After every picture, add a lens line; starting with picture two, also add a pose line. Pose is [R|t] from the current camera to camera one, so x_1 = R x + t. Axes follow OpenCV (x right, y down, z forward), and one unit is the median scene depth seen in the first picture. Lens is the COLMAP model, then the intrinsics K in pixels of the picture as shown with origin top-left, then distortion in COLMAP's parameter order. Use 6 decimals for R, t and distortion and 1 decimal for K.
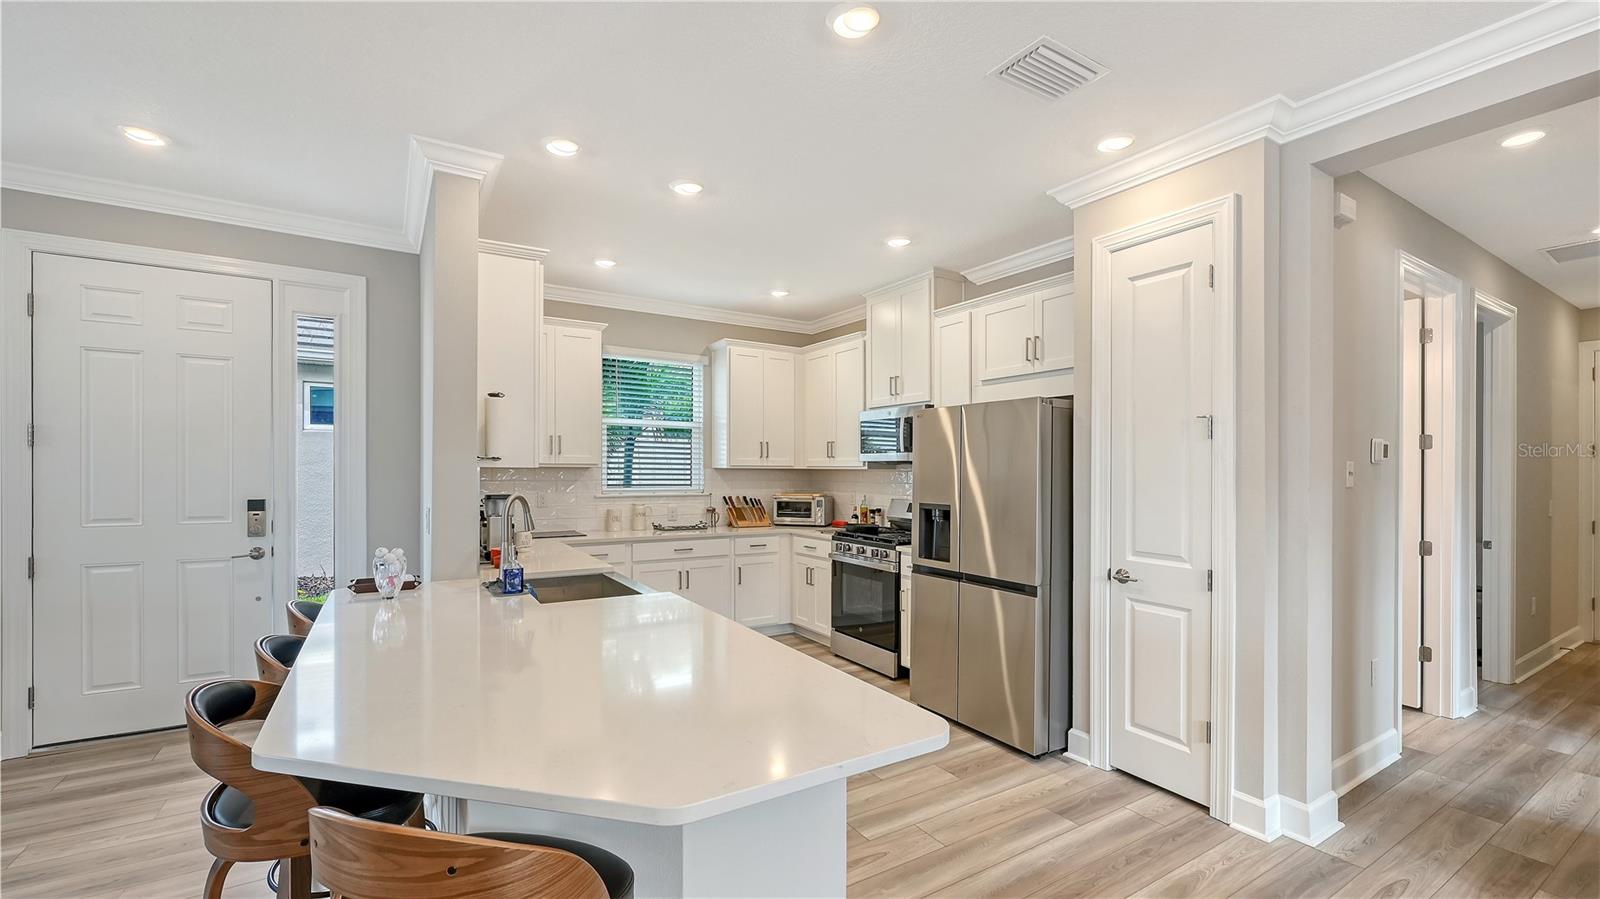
lens RADIAL K [[656.6, 0, 795.0], [0, 656.6, 471.4], [0, 0, 1]] dist [-0.000054, 0.000000]
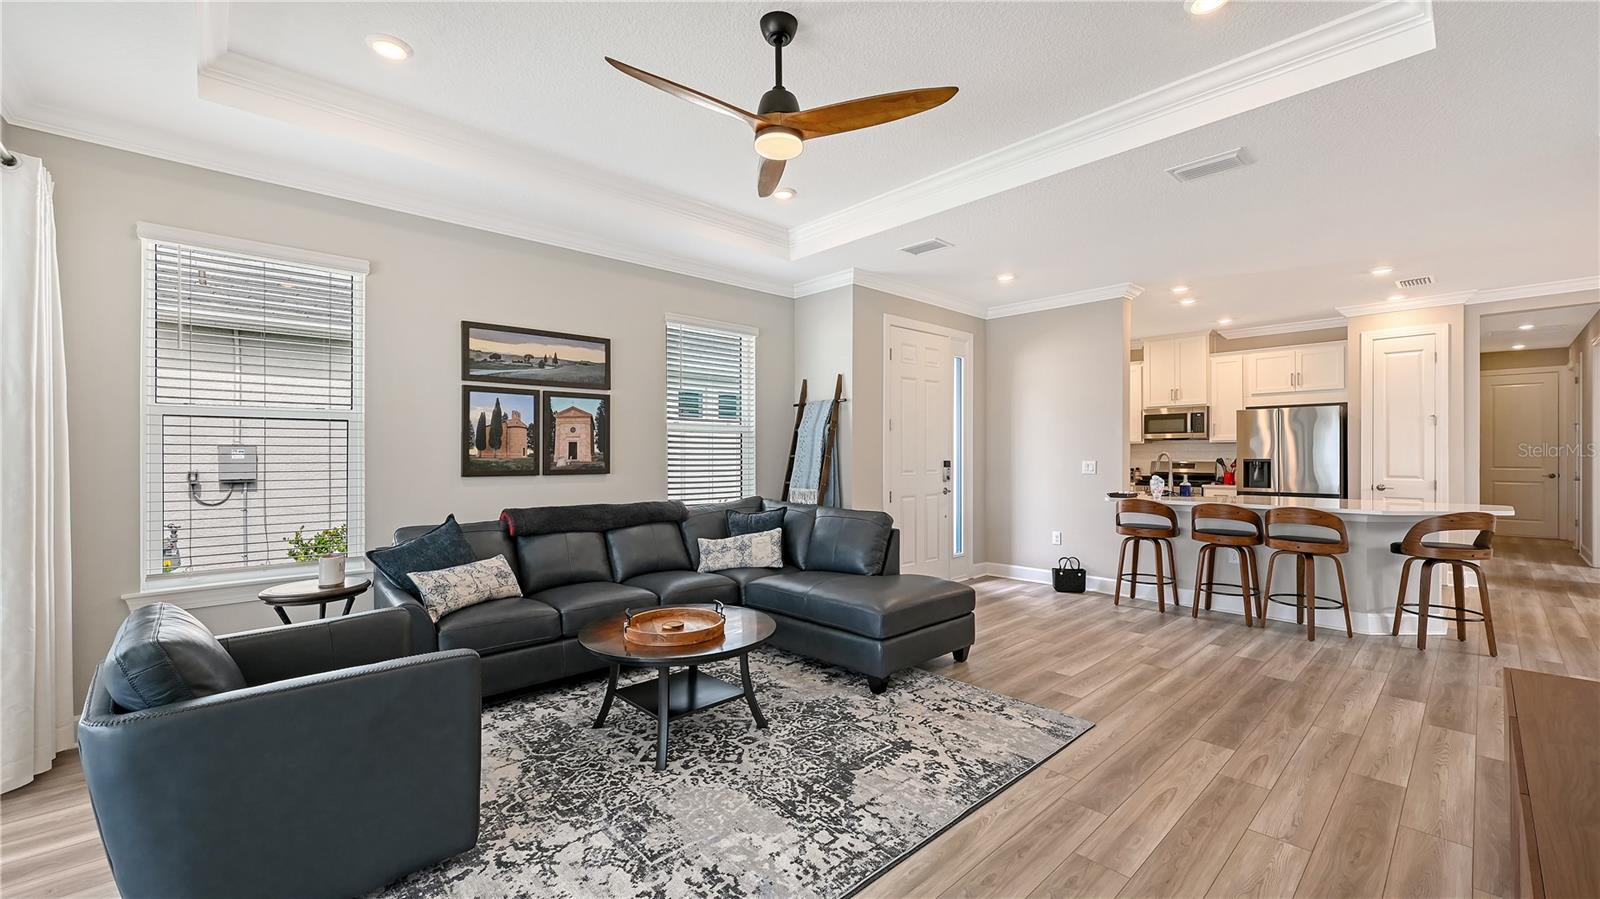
lens RADIAL K [[625.8, 0, 800.0], [0, 625.8, 449.5], [0, 0, 1]] dist [-0.000822, -0.000049]
pose [[0.983203, -0.009636, 0.182259, -1.006938], [0.010747, 0.999929, -0.005109, 0.011856], [-0.182197, 0.006982, 0.983237, -0.397397]]
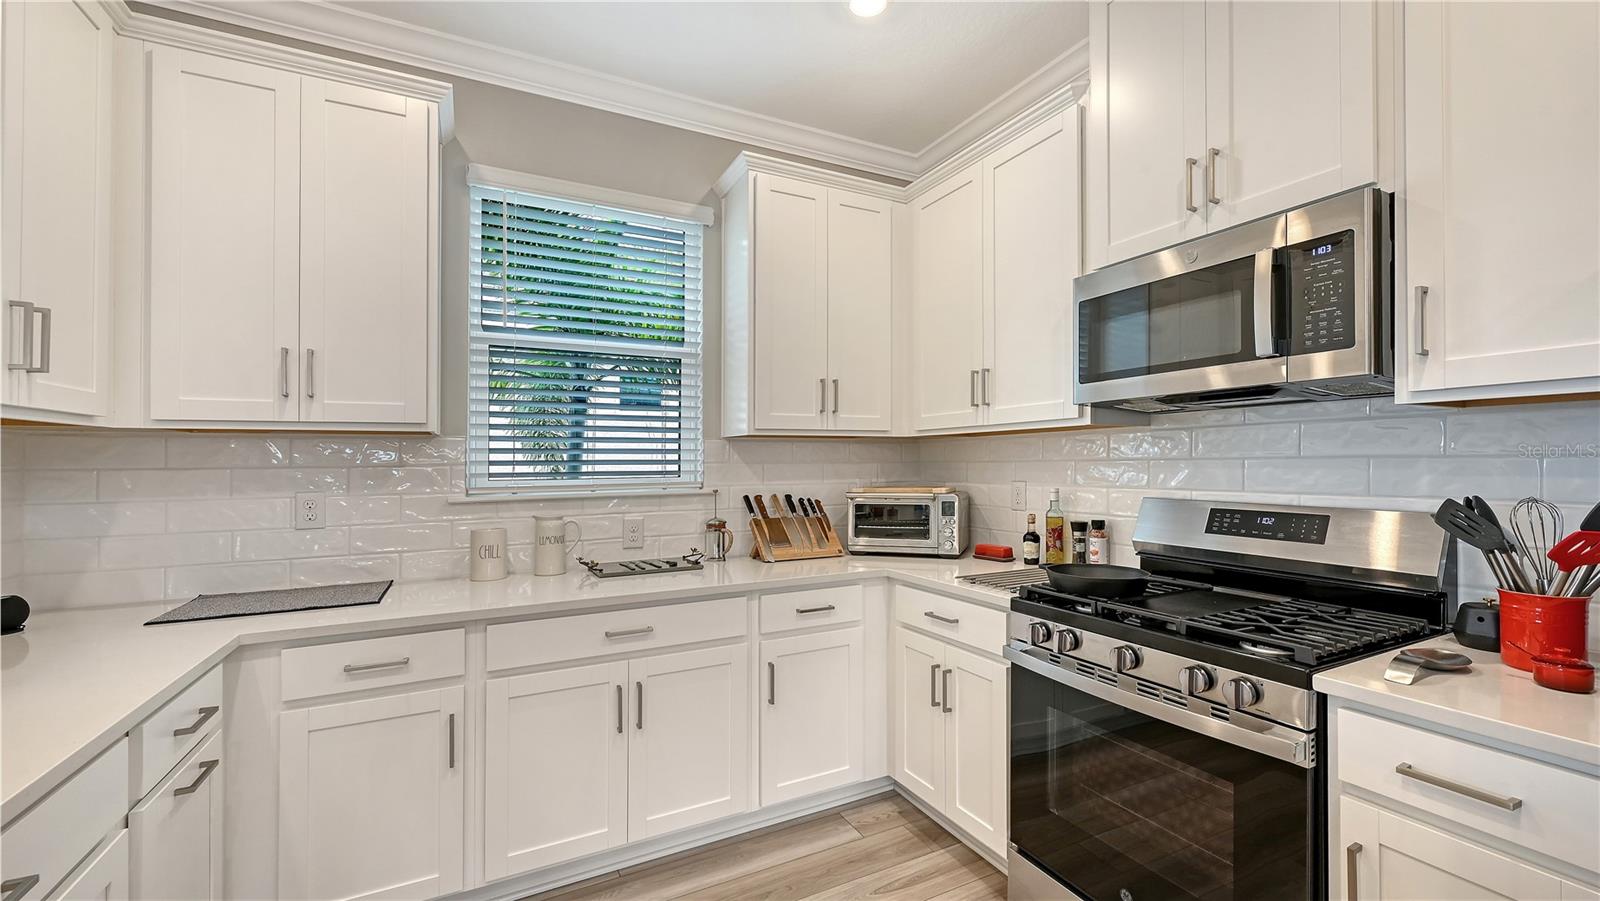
lens RADIAL K [[653.4, 0, 801.3], [0, 653.4, 491.8], [0, 0, 1]] dist [-0.000489, -0.000024]
pose [[0.996080, -0.013899, -0.087359, -0.026475], [0.017414, 0.999064, 0.039597, 0.018347], [0.086727, -0.040963, 0.995390, 0.568481]]
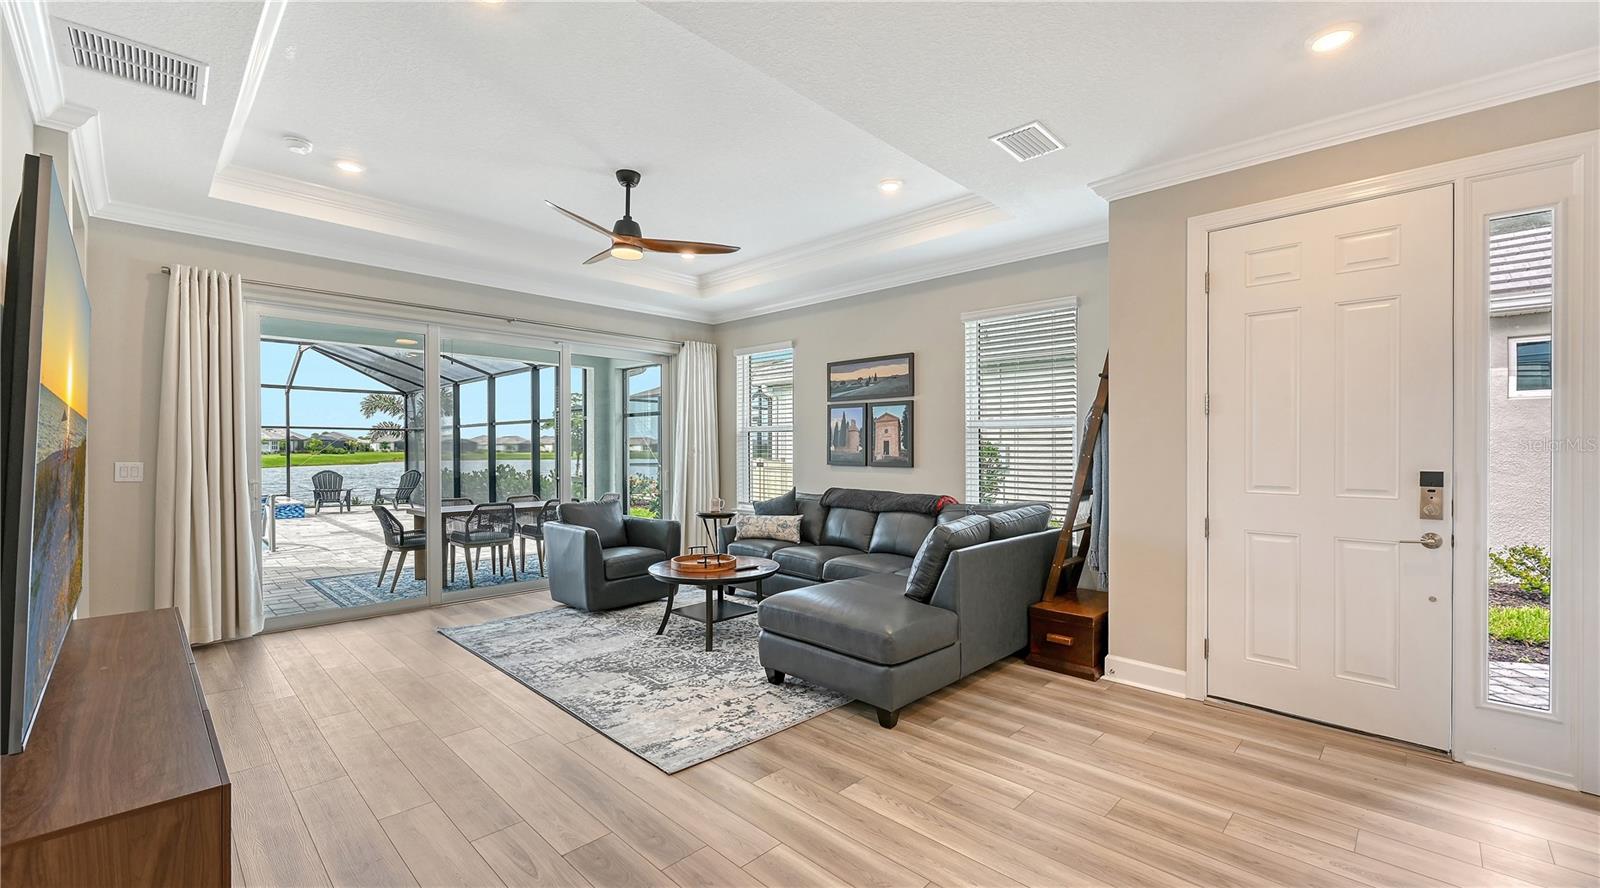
lens RADIAL K [[643.2, 0, 834.1], [0, 643.2, 450.7], [0, 0, 1]] dist [0.001289, 0.000233]
pose [[0.264958, -0.002724, -0.964256, -0.179769], [-0.001433, 0.999994, -0.003219, 0.014277], [0.964259, 0.002235, 0.264953, 0.076724]]
